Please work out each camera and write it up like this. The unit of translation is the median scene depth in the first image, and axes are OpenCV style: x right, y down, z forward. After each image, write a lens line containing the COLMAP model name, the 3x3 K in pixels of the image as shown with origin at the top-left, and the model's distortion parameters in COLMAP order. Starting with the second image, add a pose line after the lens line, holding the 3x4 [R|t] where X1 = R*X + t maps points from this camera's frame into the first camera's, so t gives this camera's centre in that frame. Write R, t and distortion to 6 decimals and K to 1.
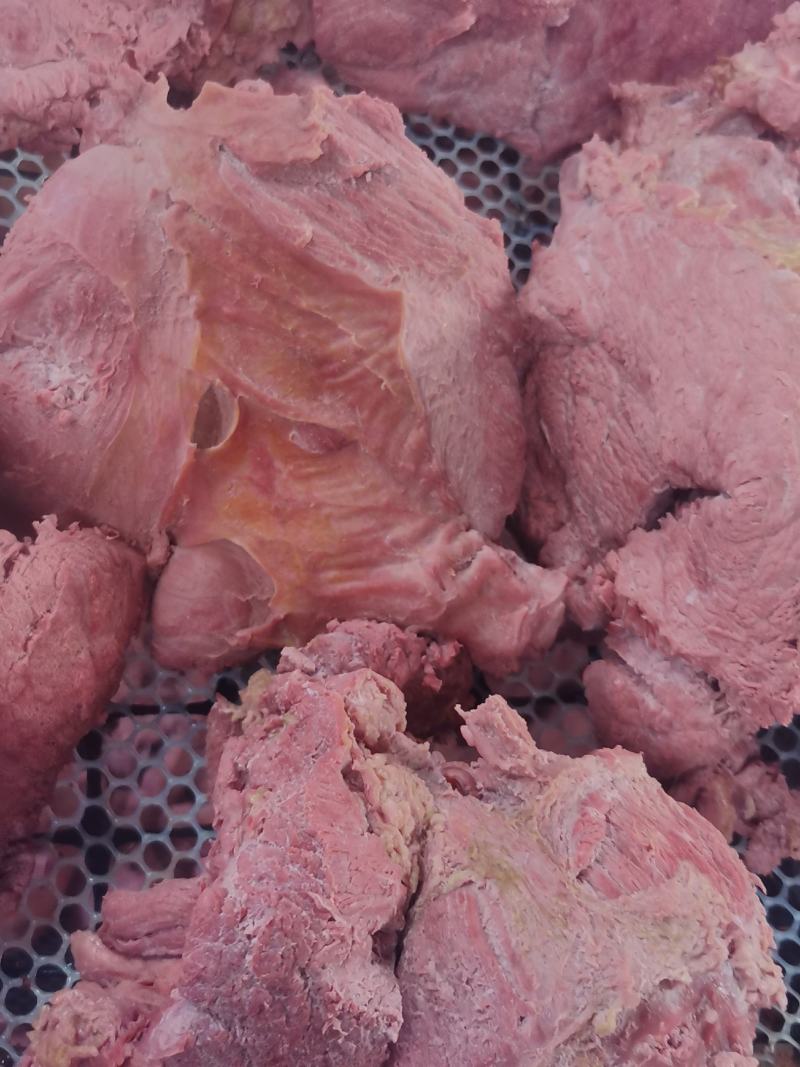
lens RADIAL K [[1311.1, 0, 400.0], [0, 1311.1, 533.5], [0, 0, 1]] dist [0.004410, 0.015267]
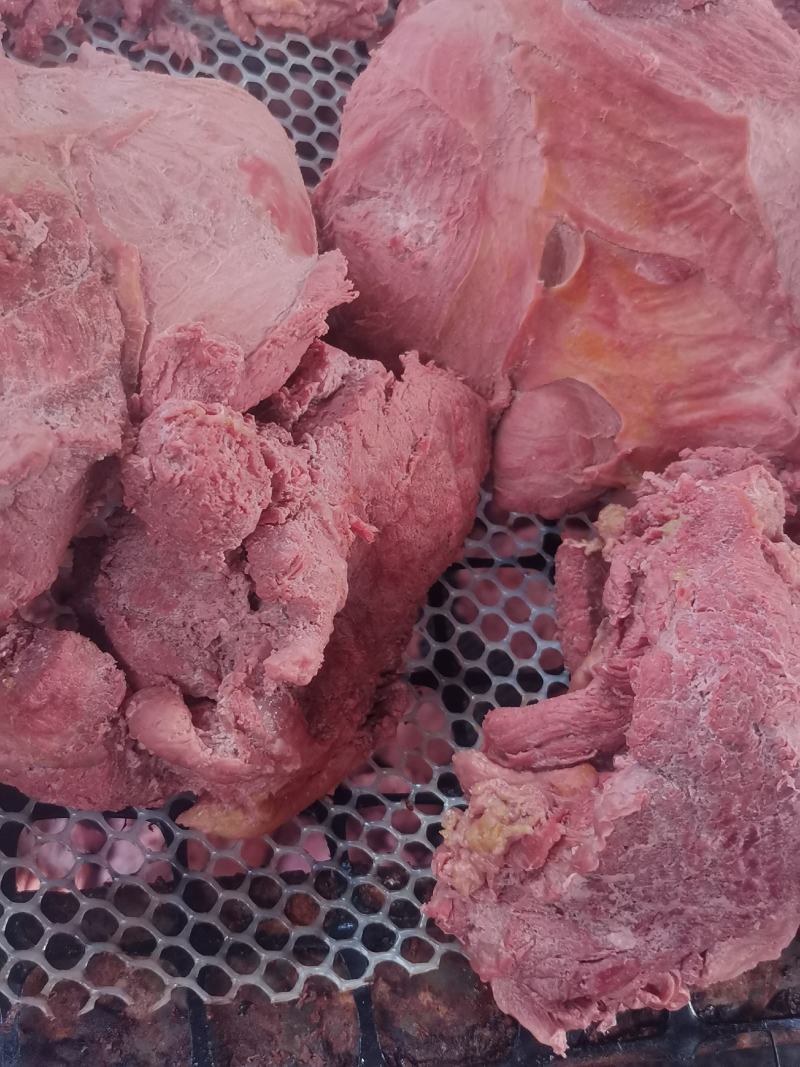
lens RADIAL K [[1311.1, 0, 400.0], [0, 1311.1, 533.5], [0, 0, 1]] dist [0.004410, 0.015267]
pose [[0.996714, -0.037972, -0.071552, -0.204699], [0.036243, 0.999022, -0.025318, 0.152266], [0.072444, 0.022641, 0.997115, -0.021557]]
